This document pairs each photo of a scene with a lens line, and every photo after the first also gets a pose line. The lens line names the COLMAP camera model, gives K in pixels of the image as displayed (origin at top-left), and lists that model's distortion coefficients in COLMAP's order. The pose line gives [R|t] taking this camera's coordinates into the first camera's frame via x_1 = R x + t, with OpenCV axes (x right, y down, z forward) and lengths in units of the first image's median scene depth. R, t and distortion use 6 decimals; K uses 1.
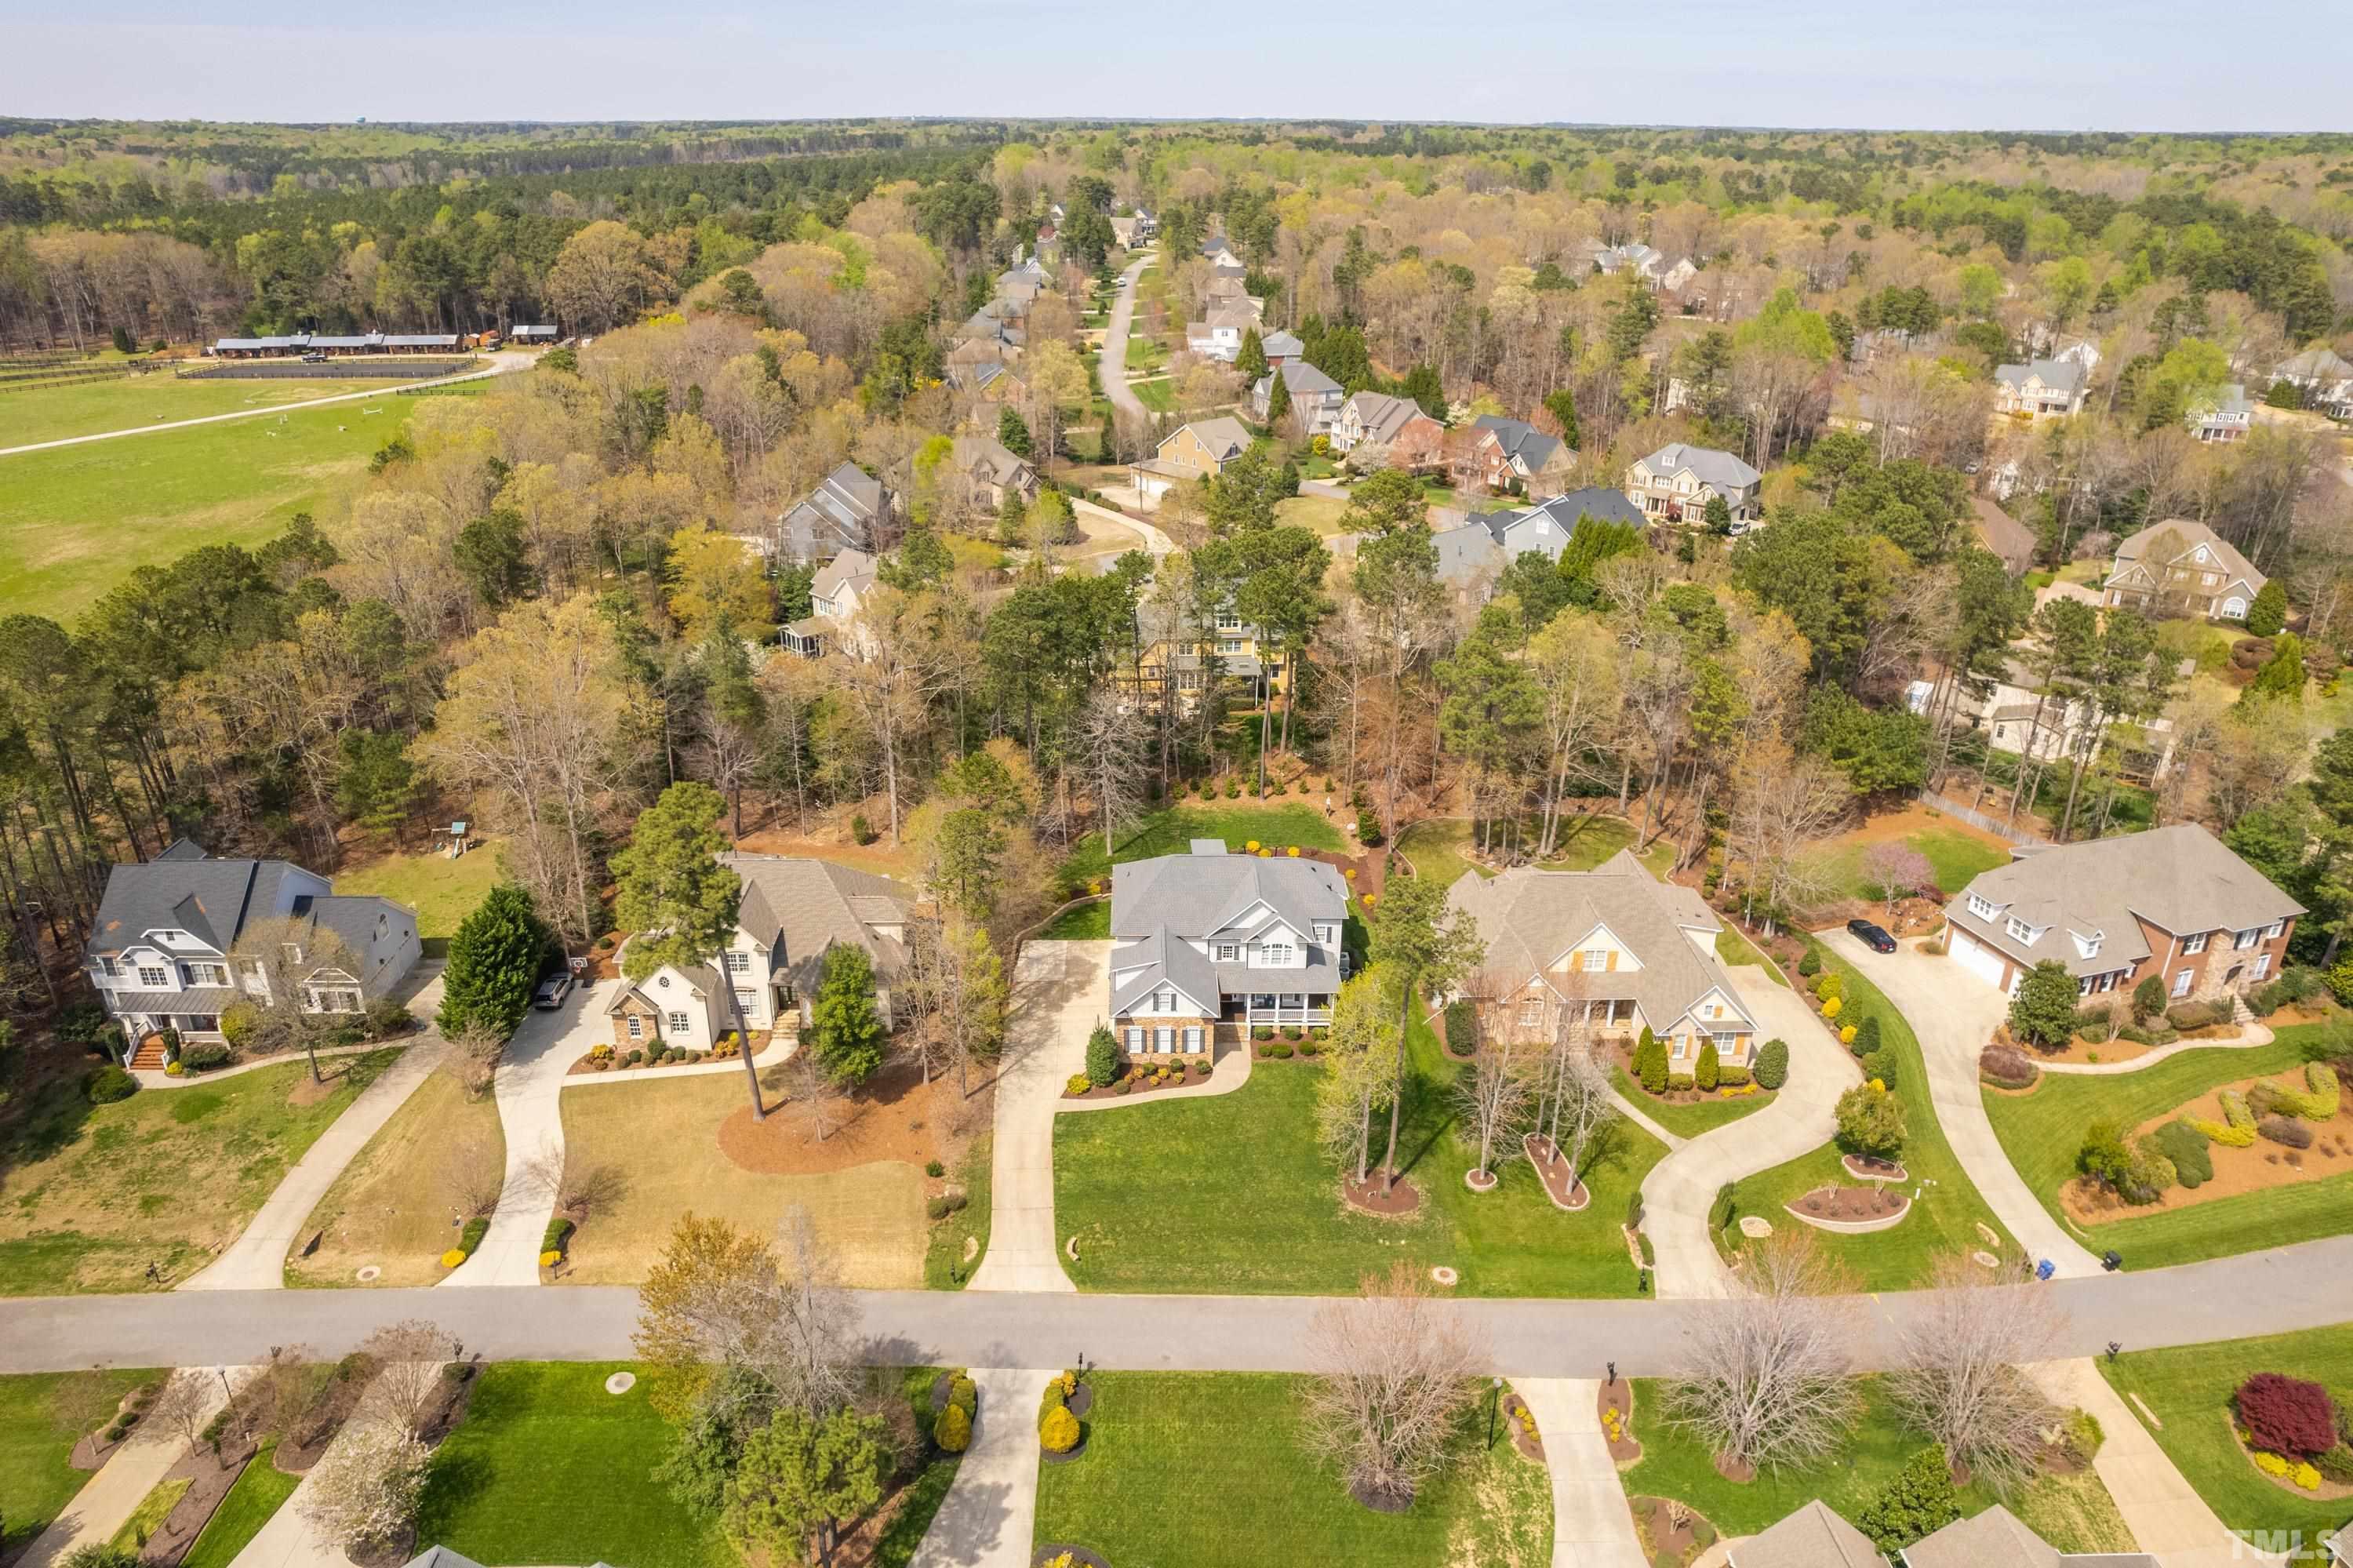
lens RADIAL K [[1530.7, 0, 1145.9], [0, 1530.7, 796.6], [0, 0, 1]] dist [-0.073355, 0.067863]
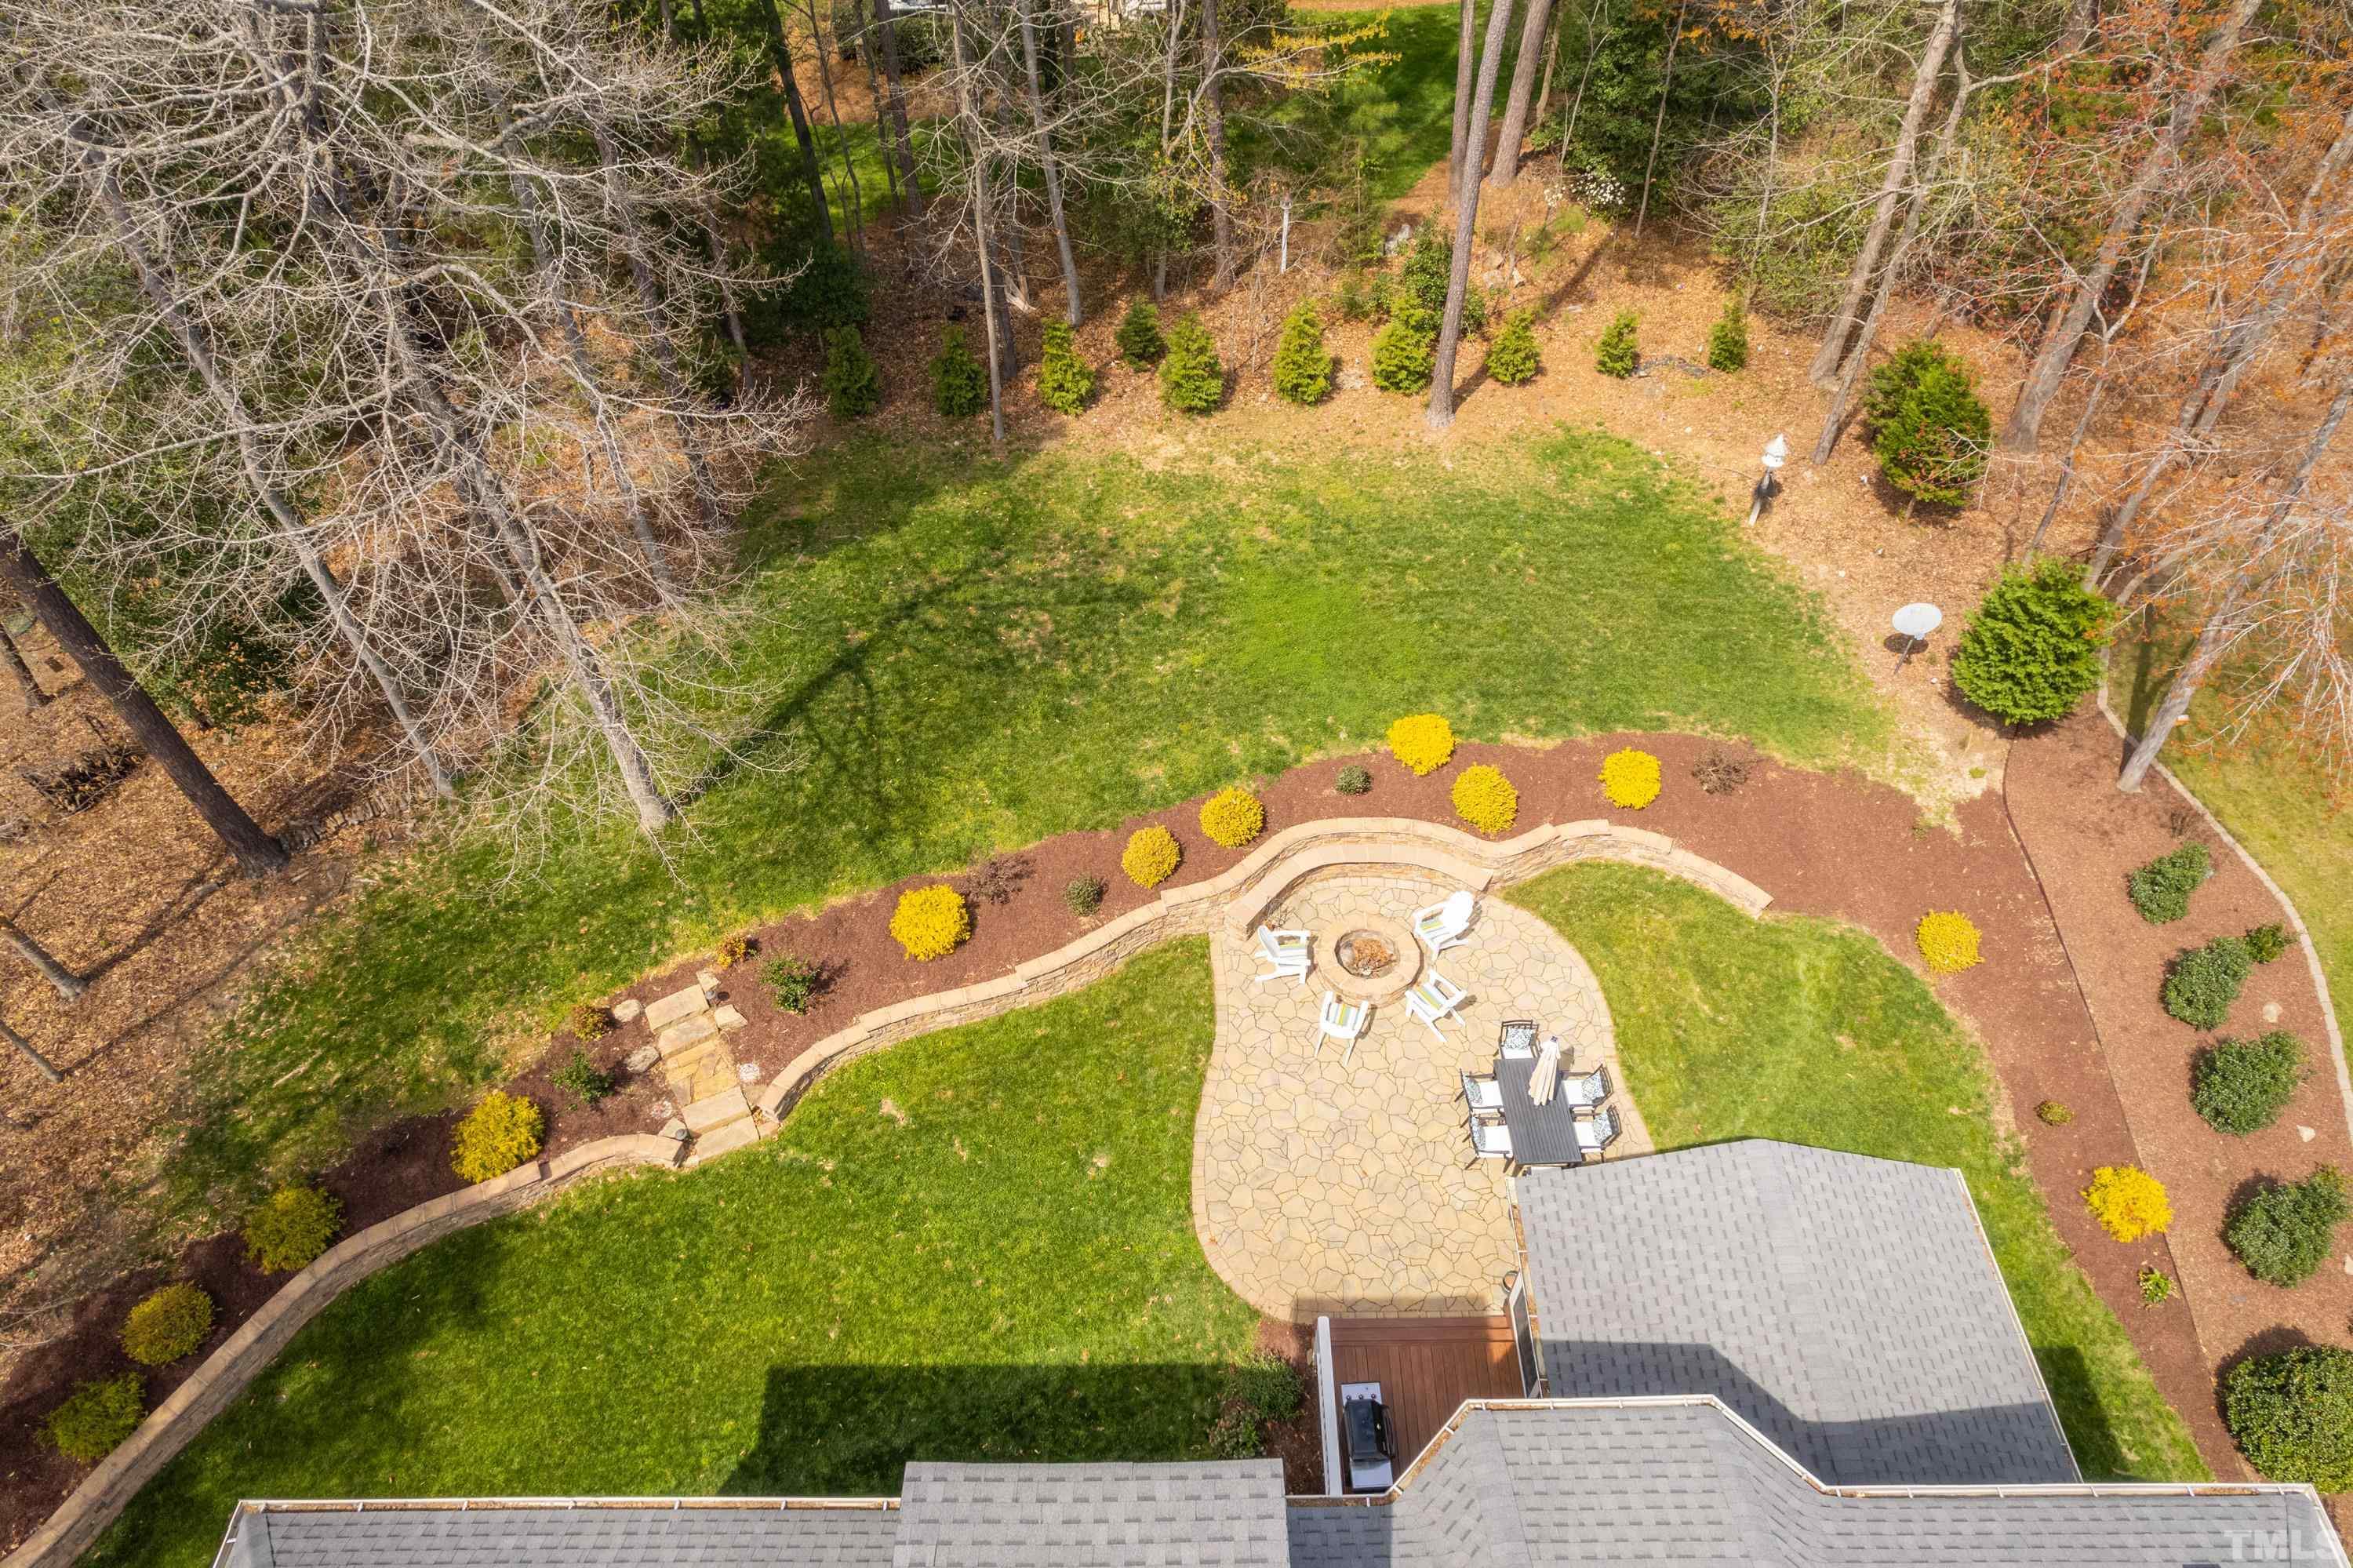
lens RADIAL K [[1502.6, 0, 1174.9], [0, 1502.6, 794.6], [0, 0, 1]] dist [-0.076607, 0.069752]
pose [[0.999975, -0.003739, 0.006042, 0.048342], [0.001019, 0.917025, 0.398829, -0.045663], [-0.007032, -0.398812, 0.917006, 1.052111]]
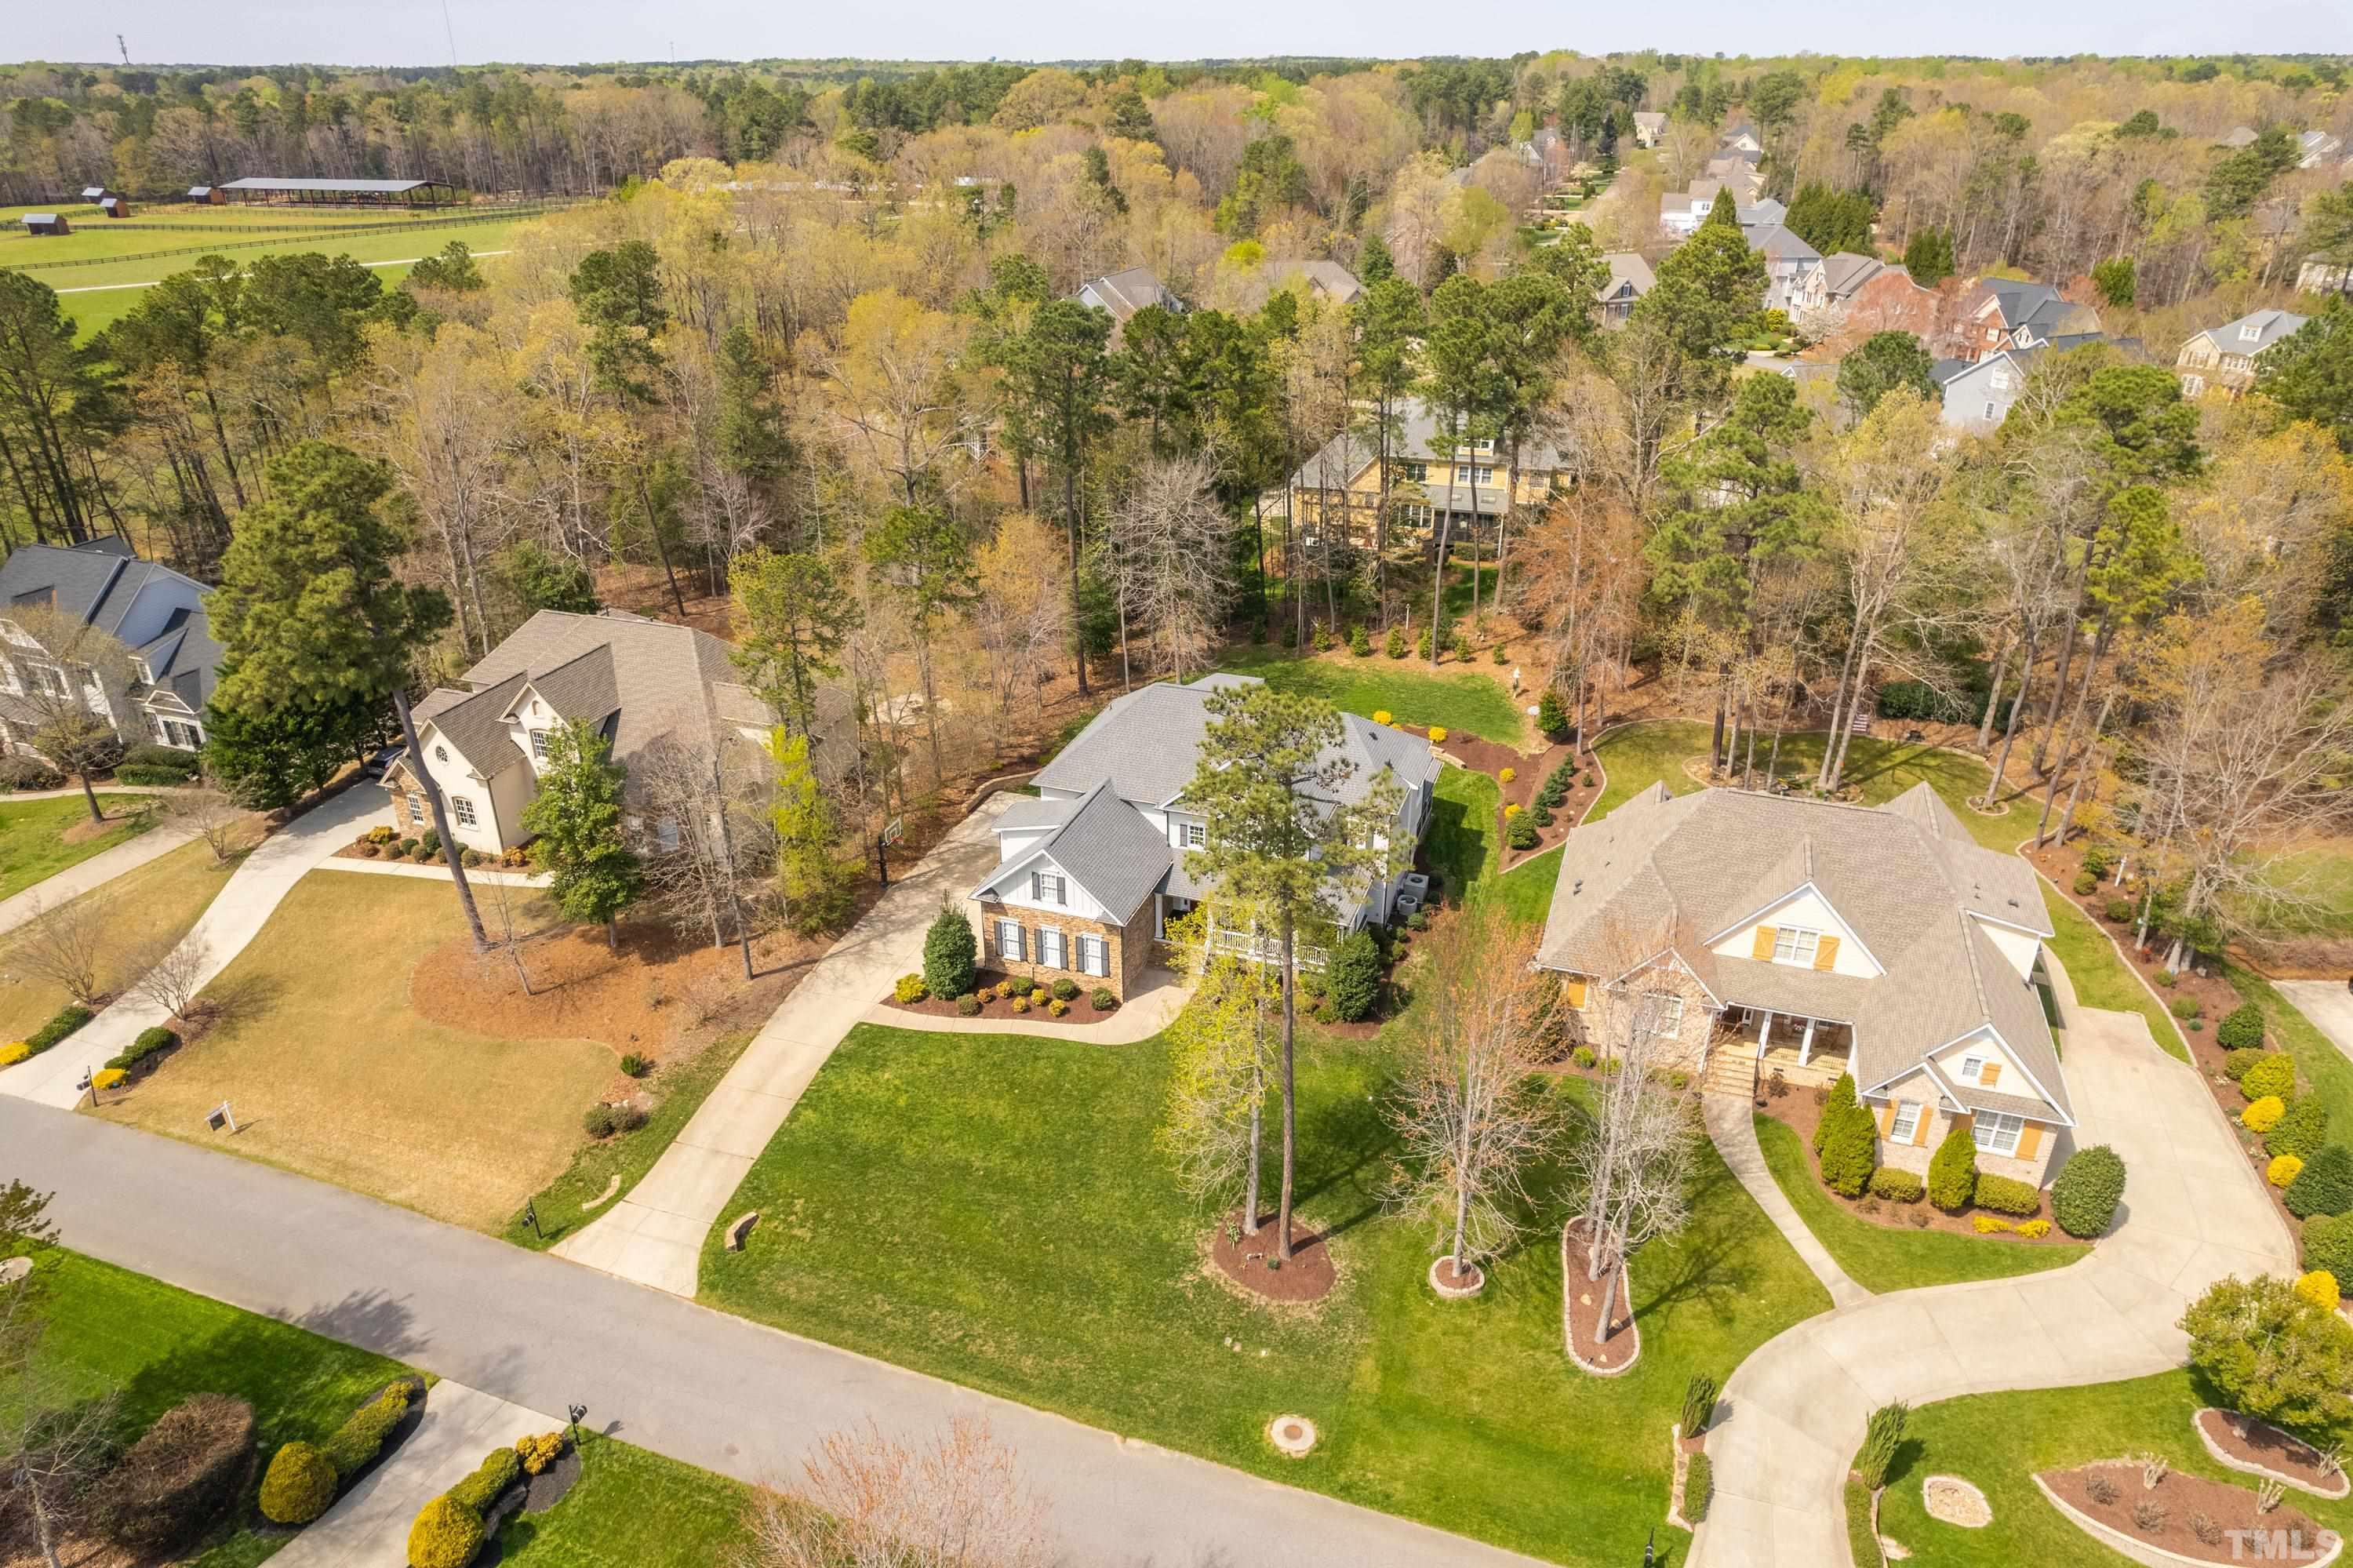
lens RADIAL K [[1502.6, 0, 1174.9], [0, 1502.6, 794.6], [0, 0, 1]] dist [-0.076607, 0.069752]
pose [[0.942317, 0.143352, -0.302472, 0.245125], [-0.132445, 0.989586, 0.056380, 0.051751], [0.307404, -0.013067, 0.951489, 0.407324]]
